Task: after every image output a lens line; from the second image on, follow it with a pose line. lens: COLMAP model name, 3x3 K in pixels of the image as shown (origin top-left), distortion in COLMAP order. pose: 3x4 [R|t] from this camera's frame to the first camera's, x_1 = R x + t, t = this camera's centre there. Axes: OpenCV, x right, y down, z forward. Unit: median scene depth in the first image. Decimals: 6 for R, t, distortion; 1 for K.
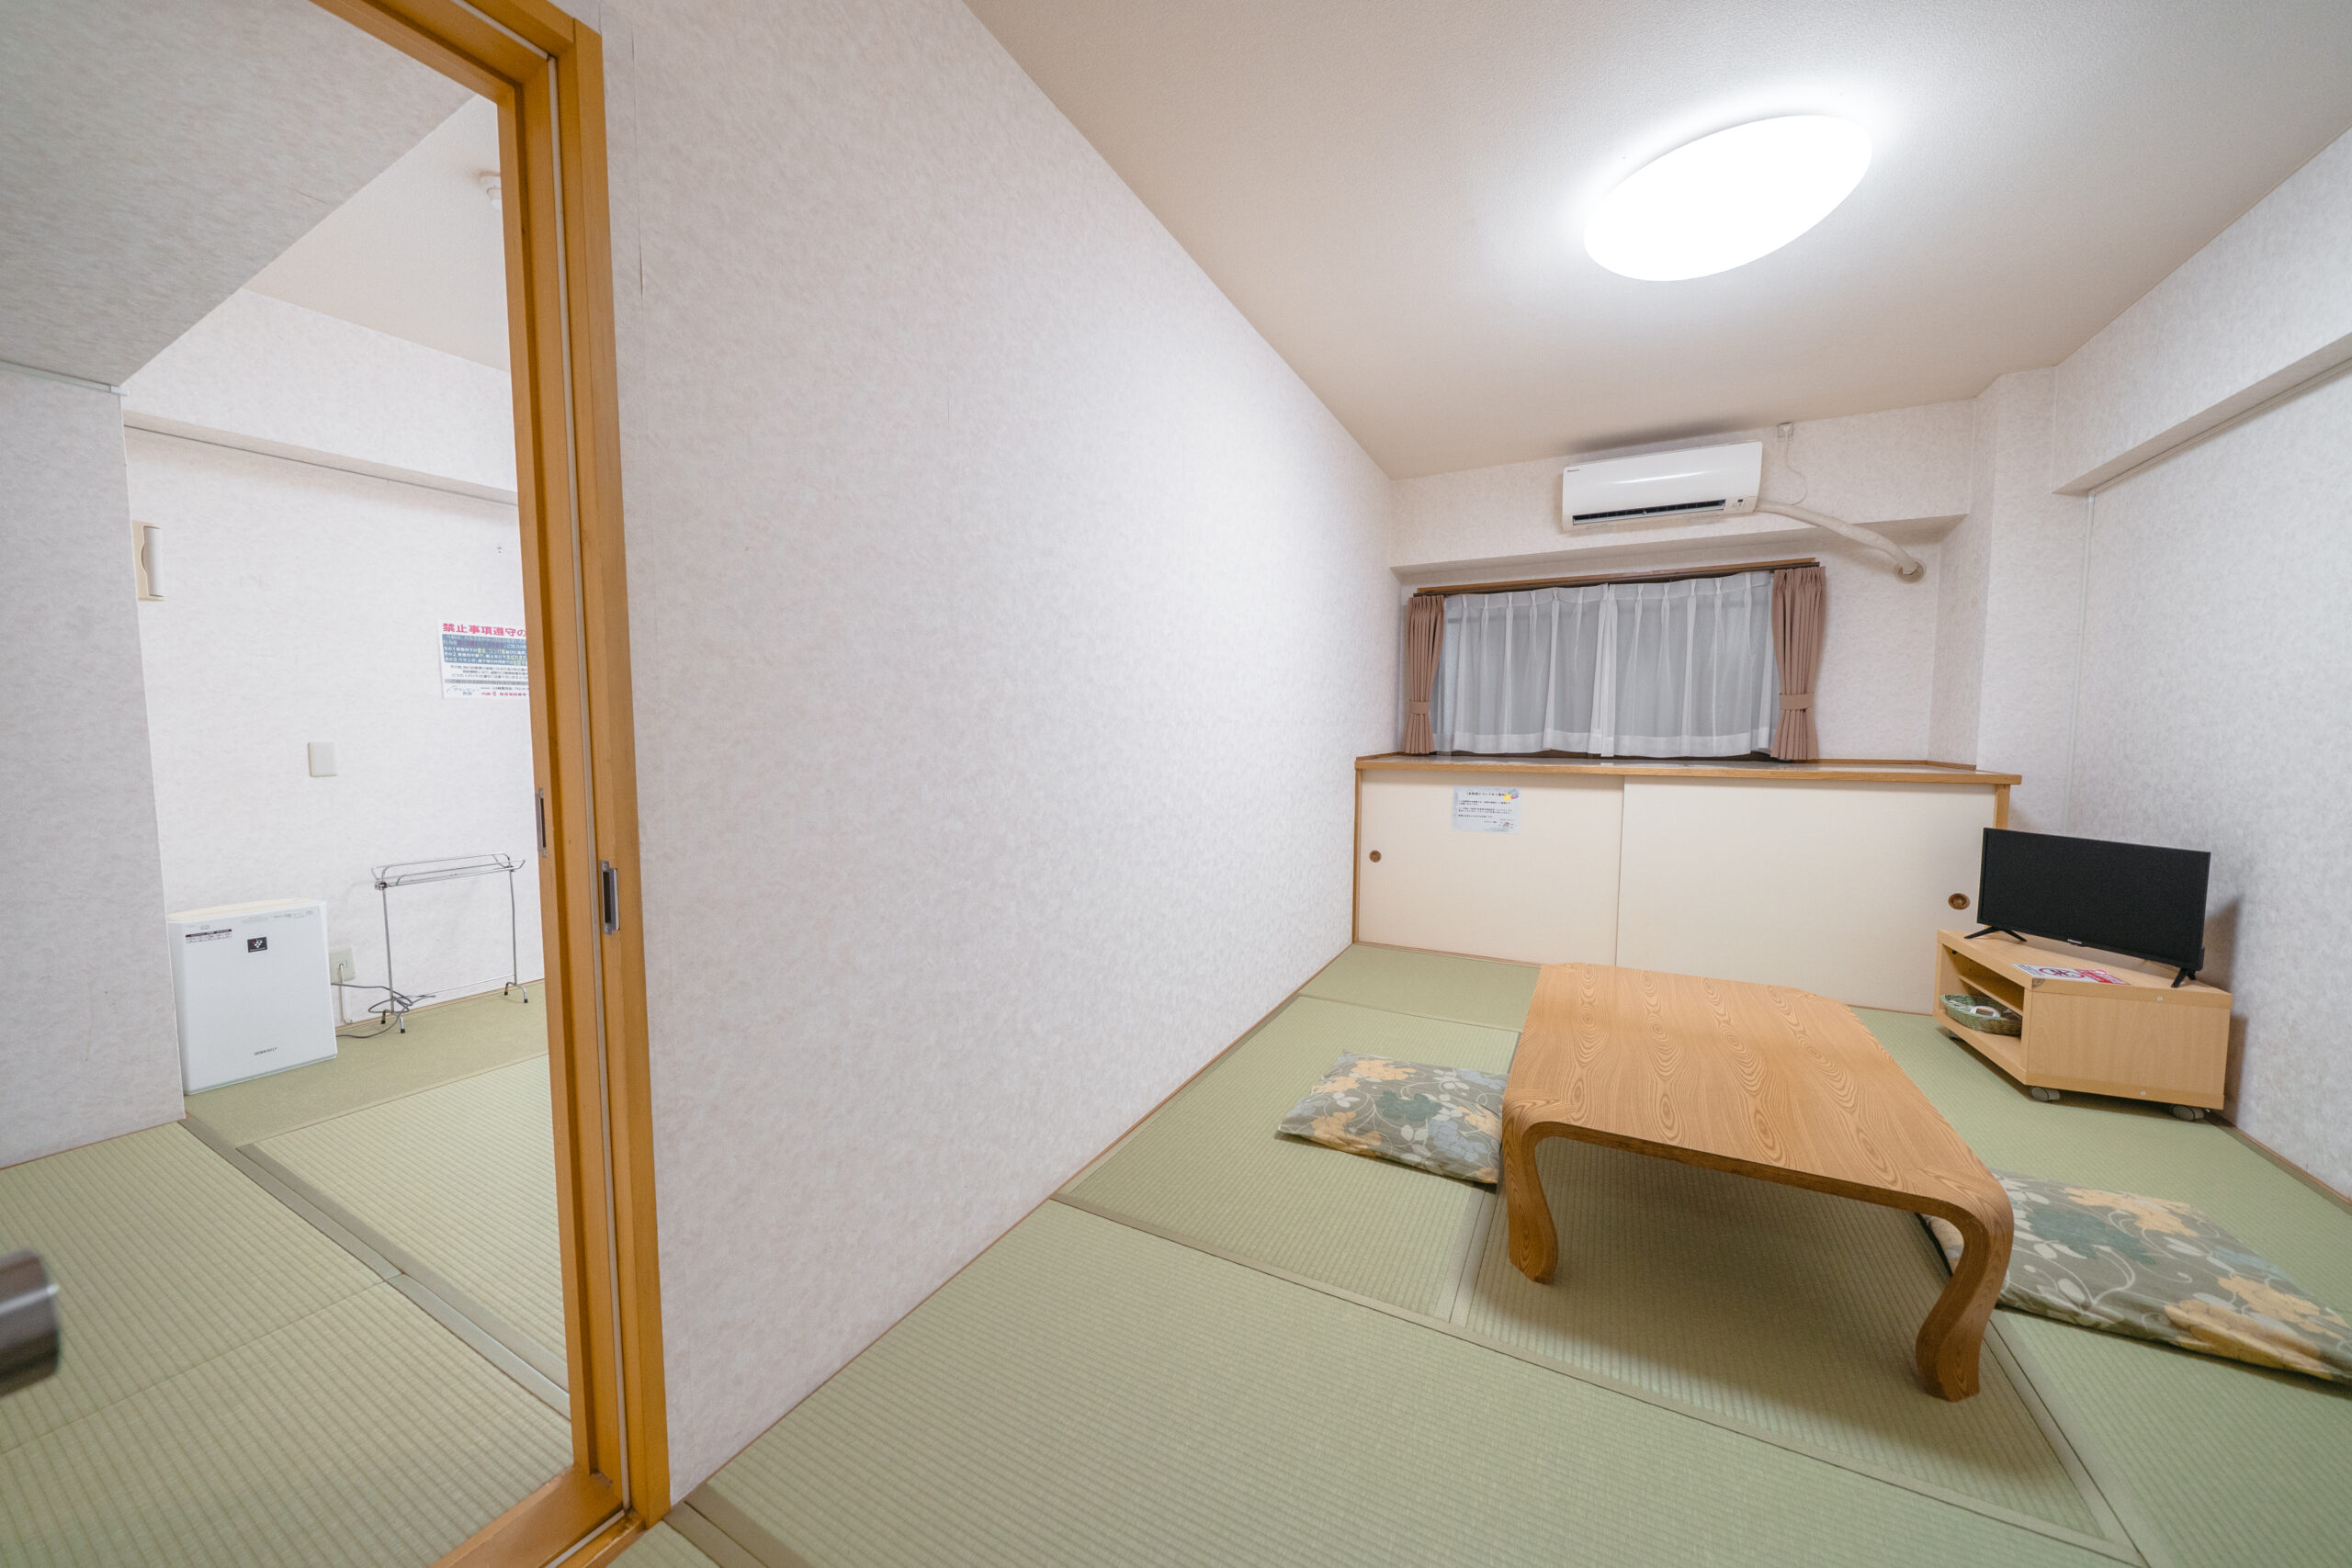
lens RADIAL K [[804.9, 0, 1174.1], [0, 804.9, 787.1], [0, 0, 1]] dist [-0.000546, -0.000057]
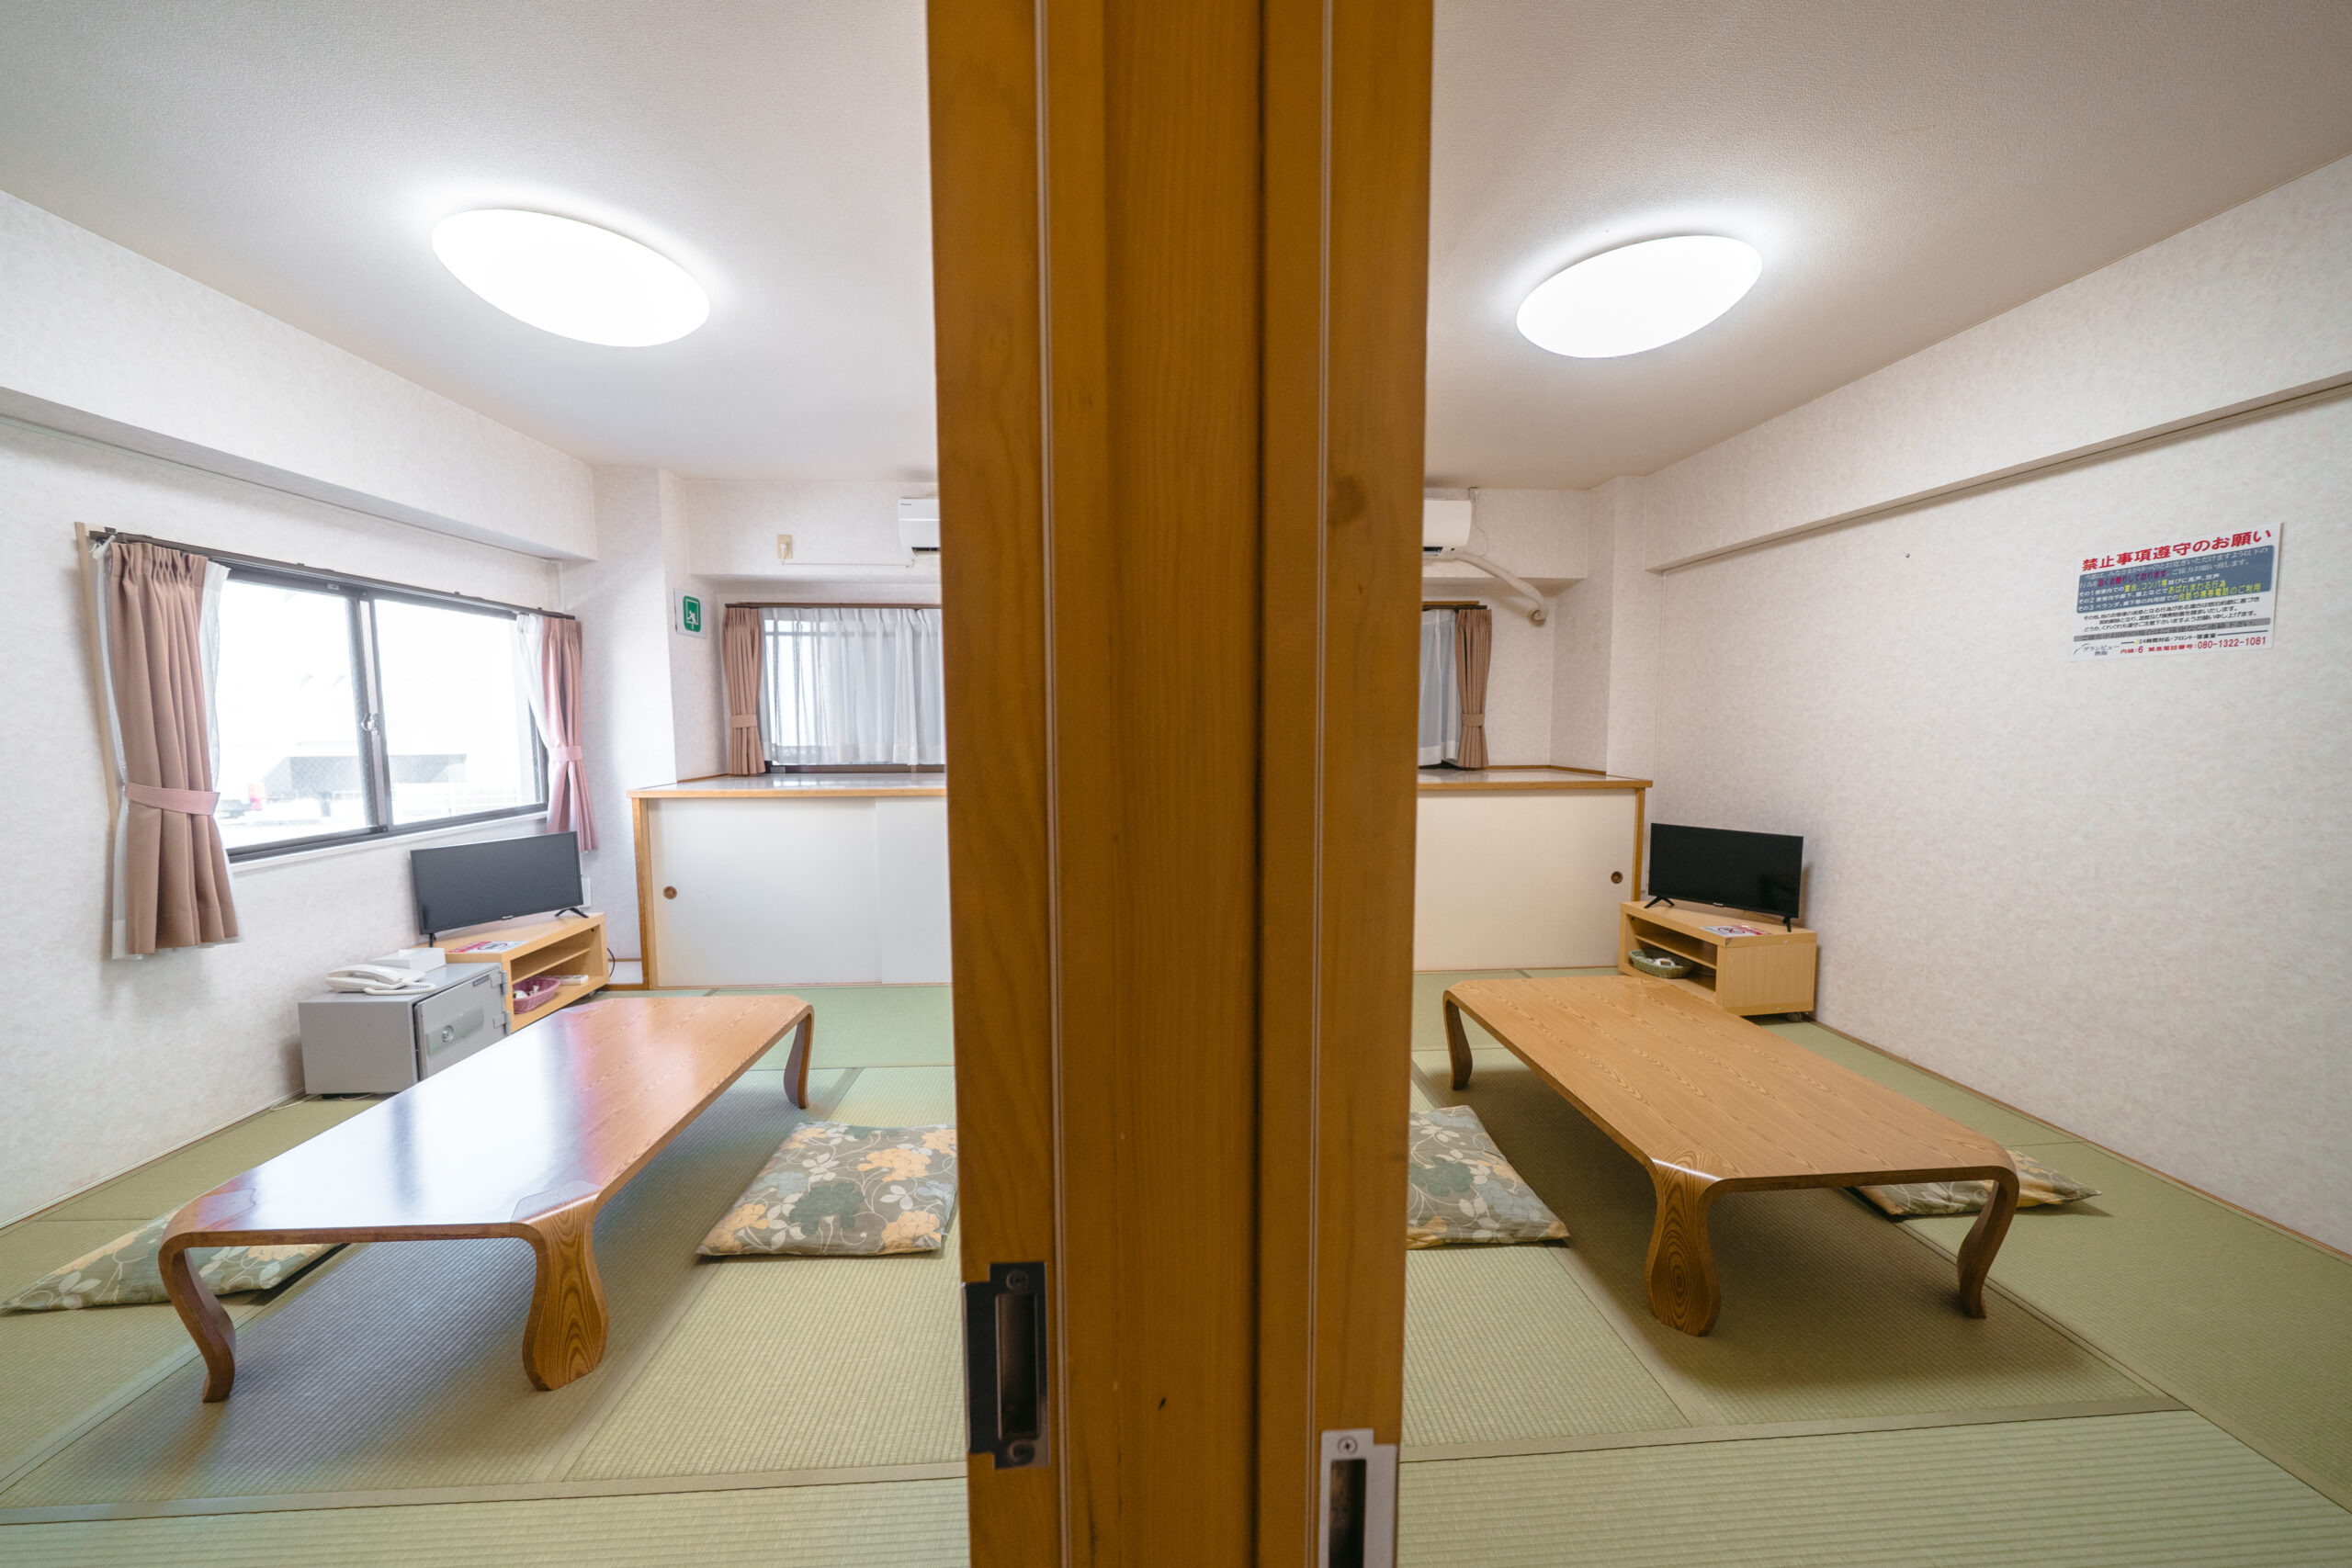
lens RADIAL K [[812.9, 0, 1172.4], [0, 812.9, 786.1], [0, 0, 1]] dist [-0.001369, -0.000194]
pose [[0.850603, -0.048635, 0.523555, -0.419333], [0.043444, 0.998809, 0.022201, -0.086796], [-0.524011, 0.003861, 0.851703, 0.326567]]
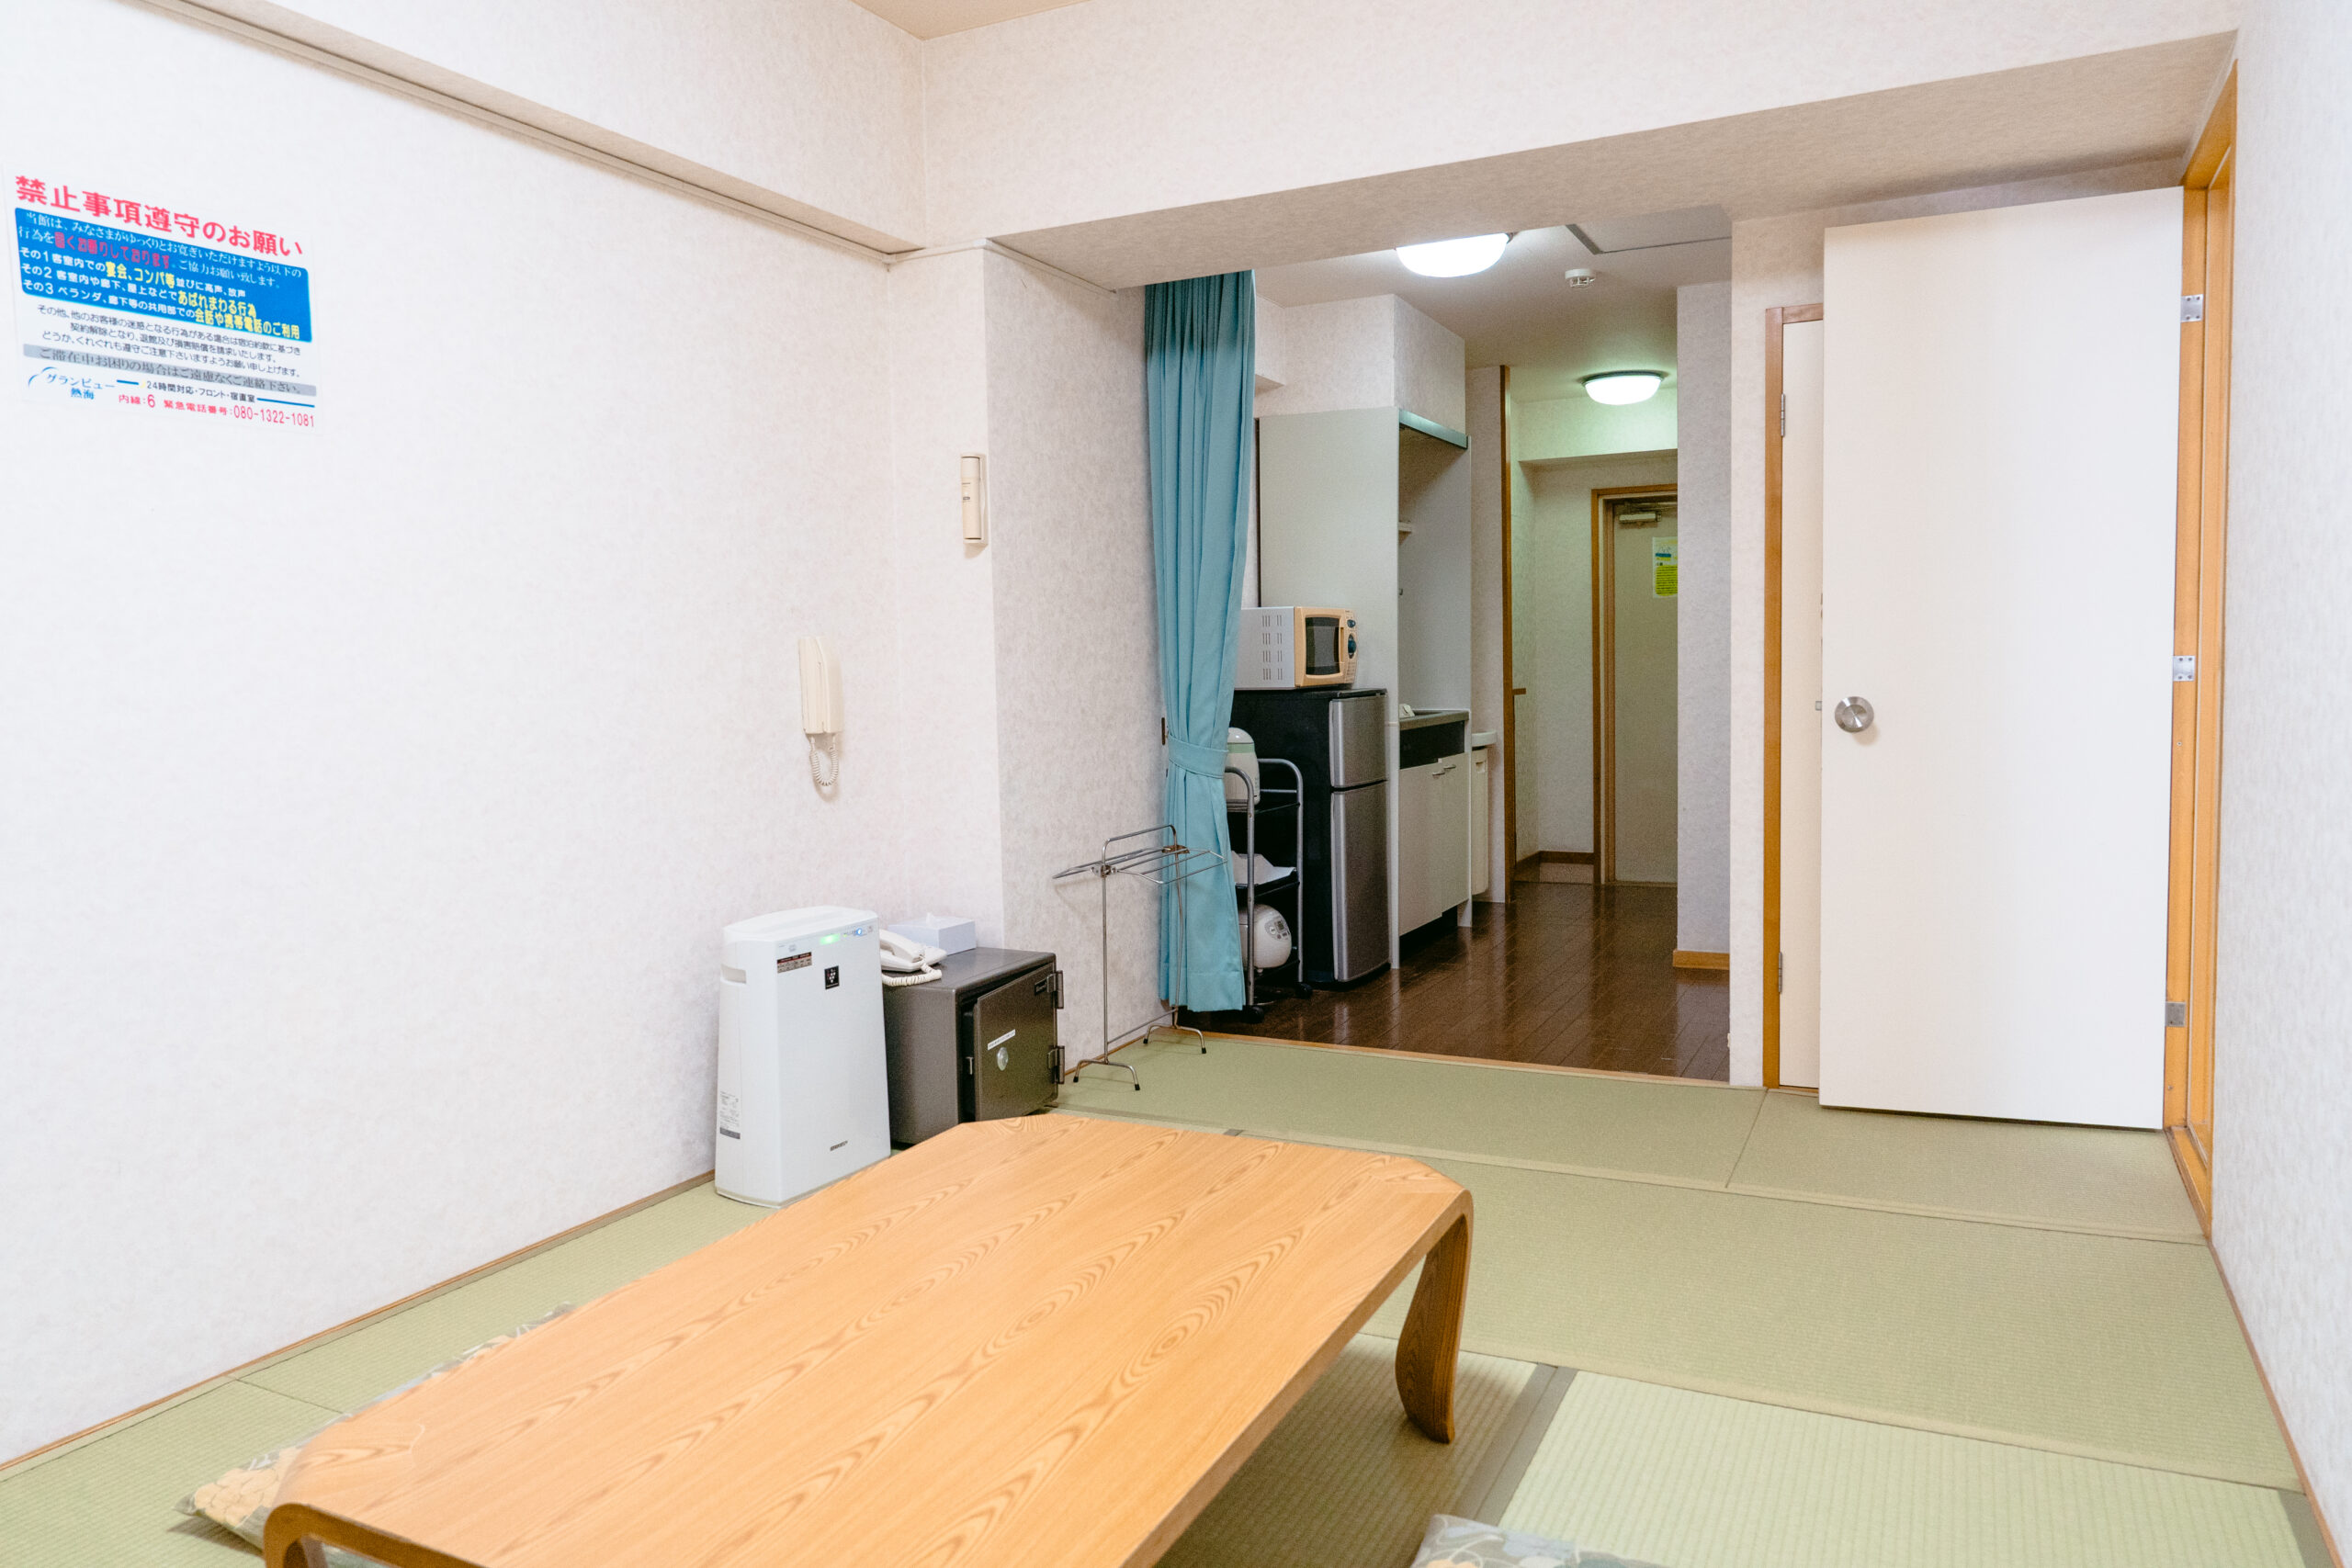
lens RADIAL K [[1601.9, 0, 1176.0], [0, 1601.9, 784.0], [0, 0, 1]] dist [-0.003689, 0.002224]
pose [[-0.999234, 0.022889, -0.031750, 0.473631], [0.017988, 0.988993, 0.146865, -0.079007], [0.034763, 0.146182, -0.988647, 1.542565]]
